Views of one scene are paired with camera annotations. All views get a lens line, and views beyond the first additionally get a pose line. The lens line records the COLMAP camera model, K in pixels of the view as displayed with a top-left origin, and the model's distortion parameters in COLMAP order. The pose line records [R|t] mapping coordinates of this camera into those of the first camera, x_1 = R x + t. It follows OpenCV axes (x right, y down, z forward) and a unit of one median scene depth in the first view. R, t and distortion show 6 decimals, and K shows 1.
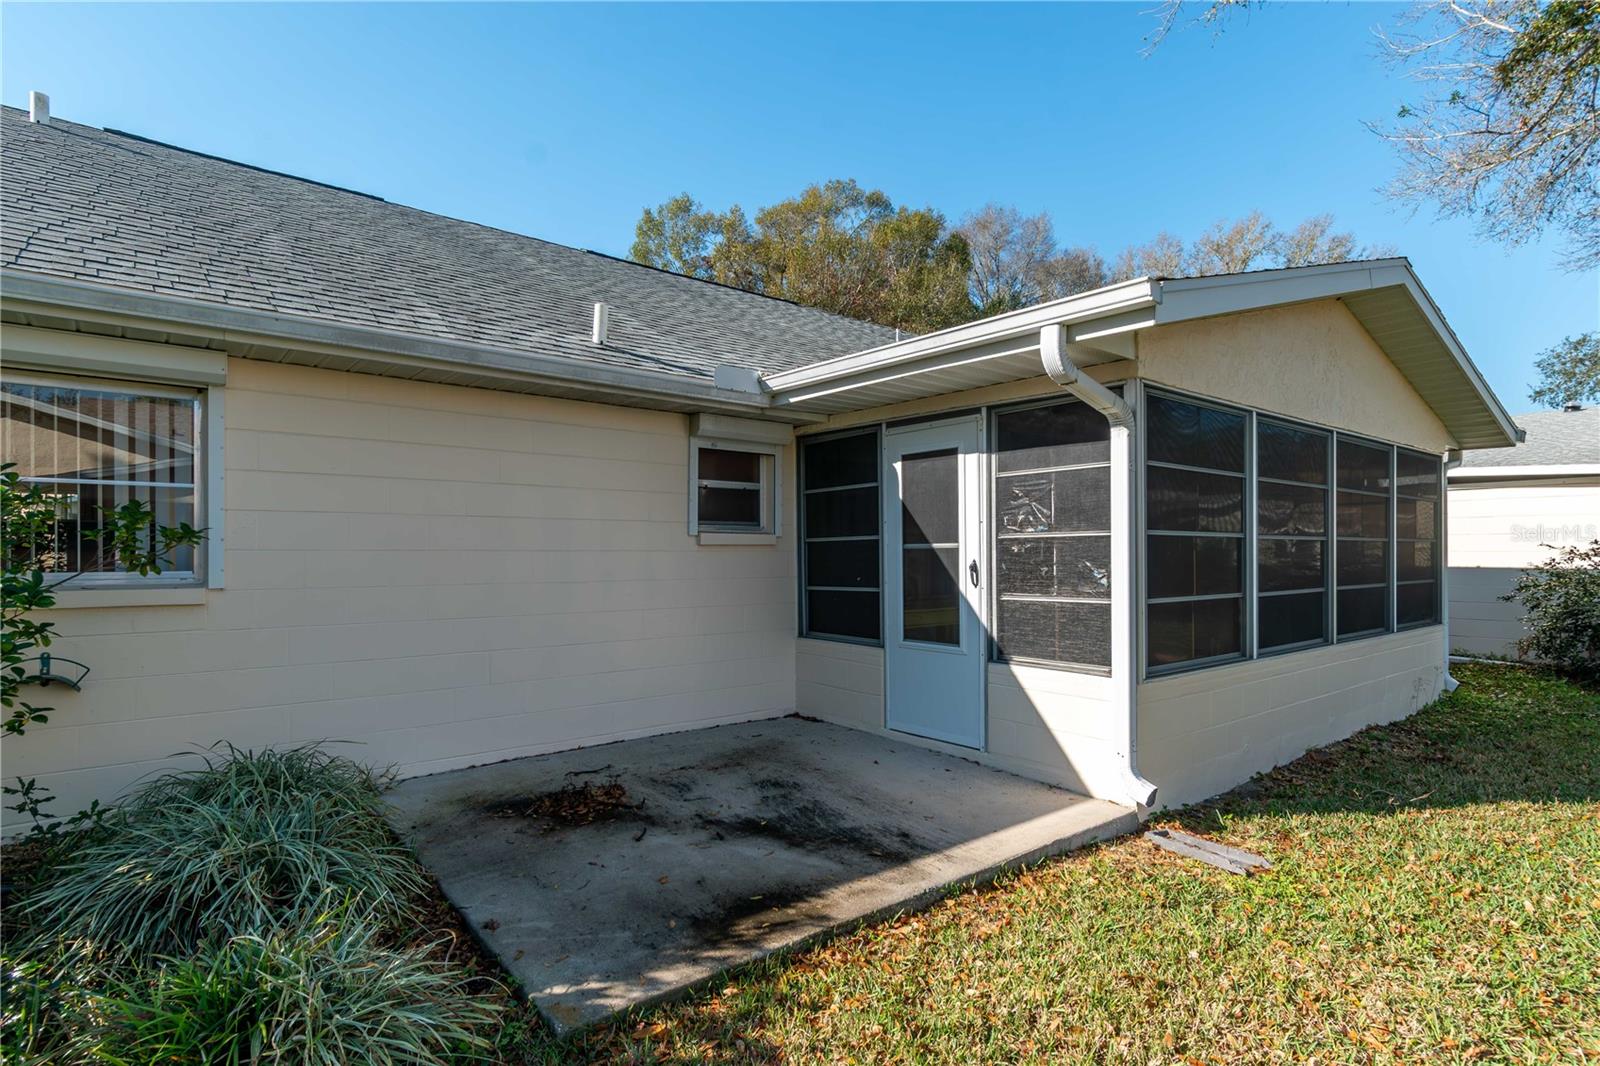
lens RADIAL K [[818.0, 0, 800.8], [0, 818.0, 535.7], [0, 0, 1]] dist [0.000019, -0.000246]
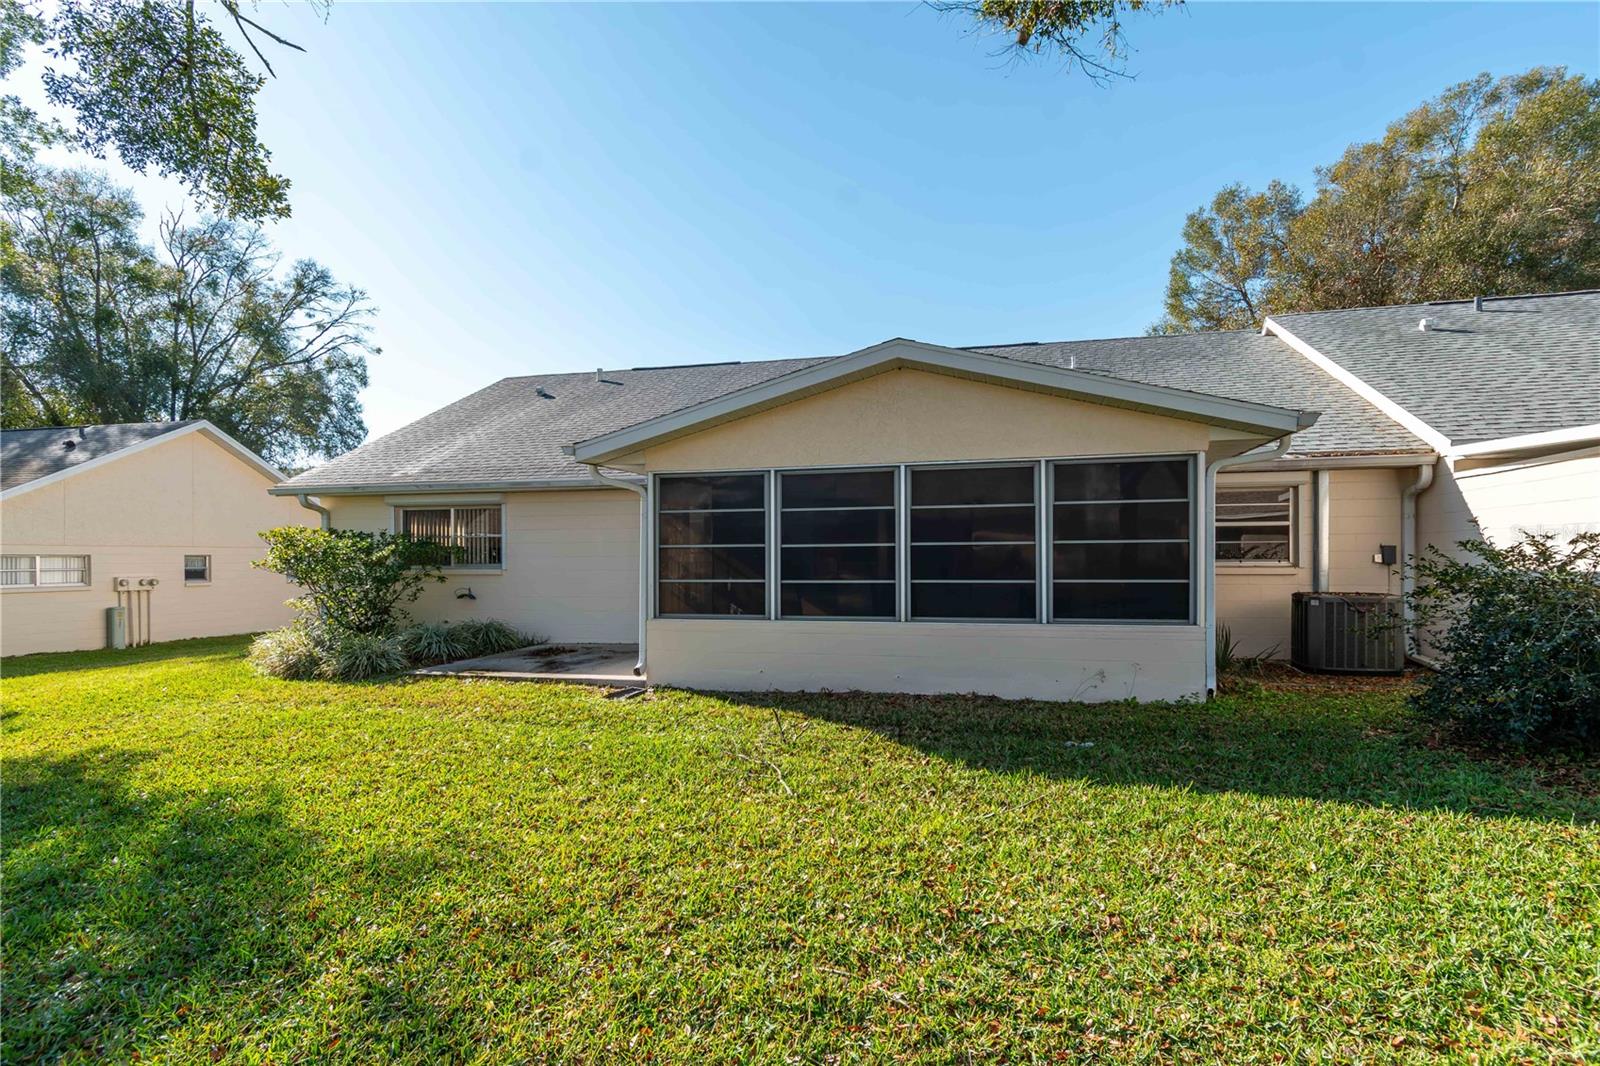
lens RADIAL K [[813.5, 0, 806.3], [0, 813.5, 546.9], [0, 0, 1]] dist [0.009241, -0.002795]
pose [[0.596422, -0.014537, -0.802539, 1.680512], [0.023127, 0.999732, -0.000921, 0.005622], [0.802338, -0.018011, 0.596598, 0.063494]]
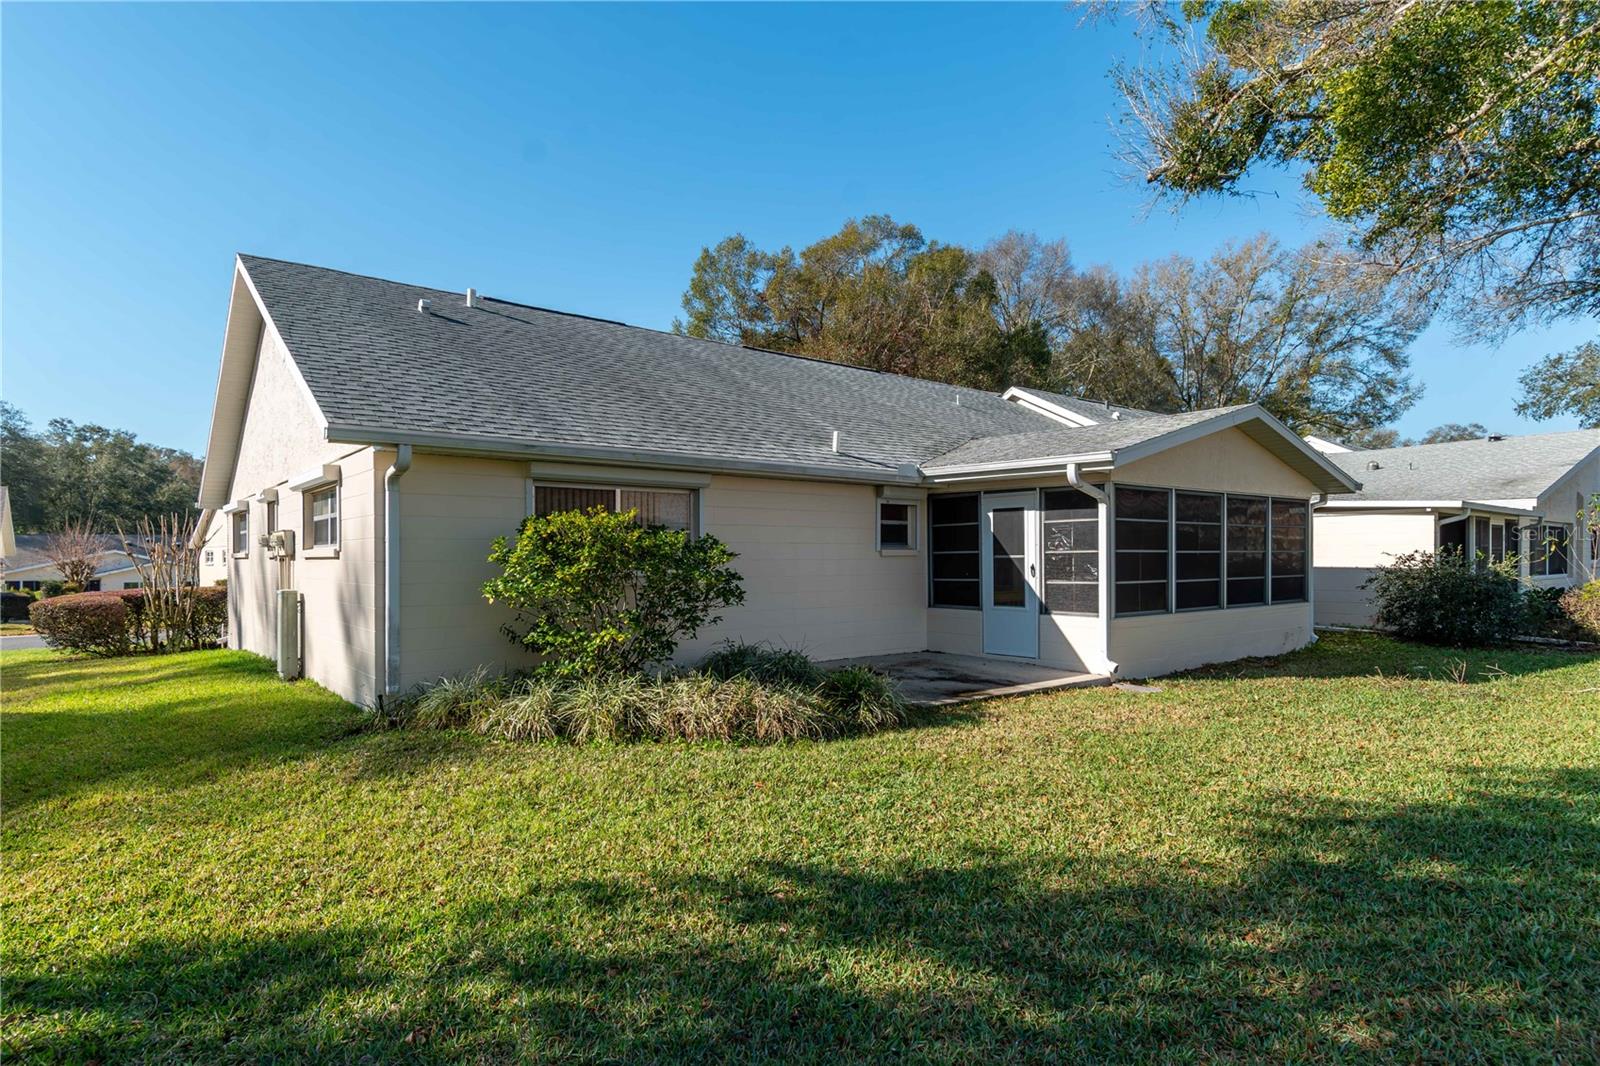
lens RADIAL K [[878.7, 0, 798.3], [0, 878.7, 548.2], [0, 0, 1]] dist [-0.000353, -0.000781]
pose [[0.999995, -0.002865, -0.001019, -0.312915], [0.002877, 0.999919, 0.012418, -0.032133], [0.000983, -0.012421, 0.999922, -1.002515]]
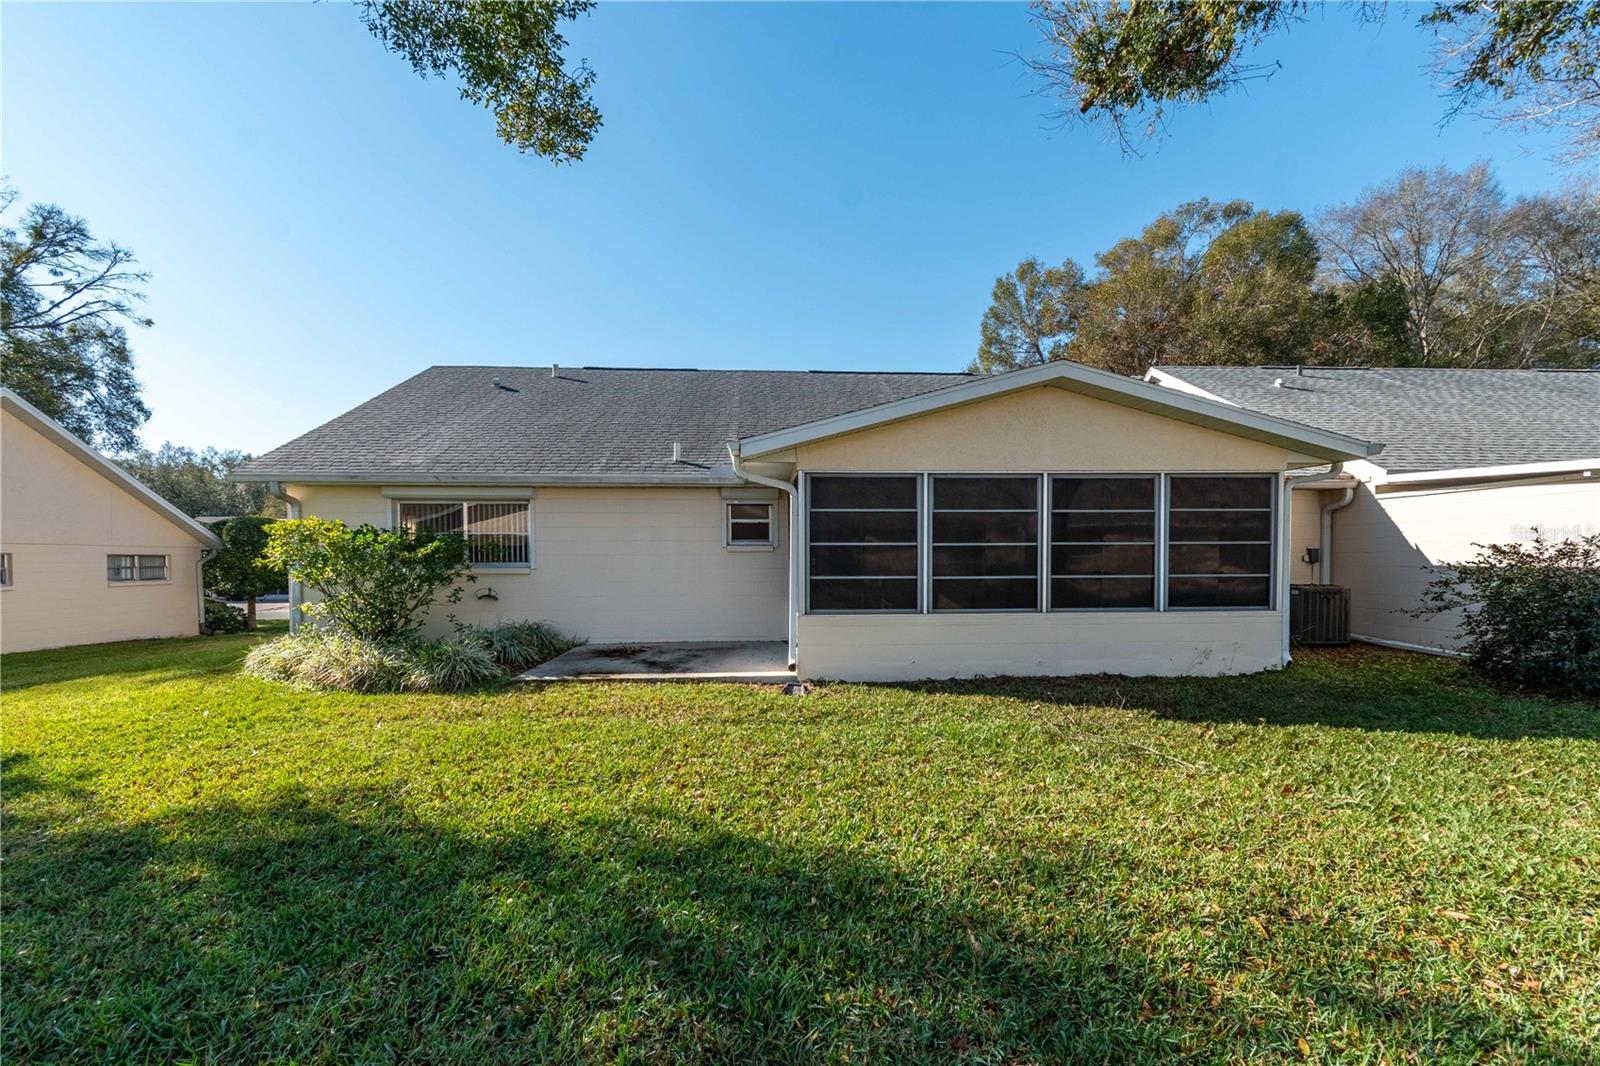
lens RADIAL K [[731.2, 0, 806.2], [0, 731.2, 563.4], [0, 0, 1]] dist [0.004398, 0.001669]
pose [[0.811641, 0.000335, -0.584157, 1.115802], [0.016242, 0.999600, 0.023140, 0.001302], [0.583931, -0.028270, 0.811311, -0.378379]]
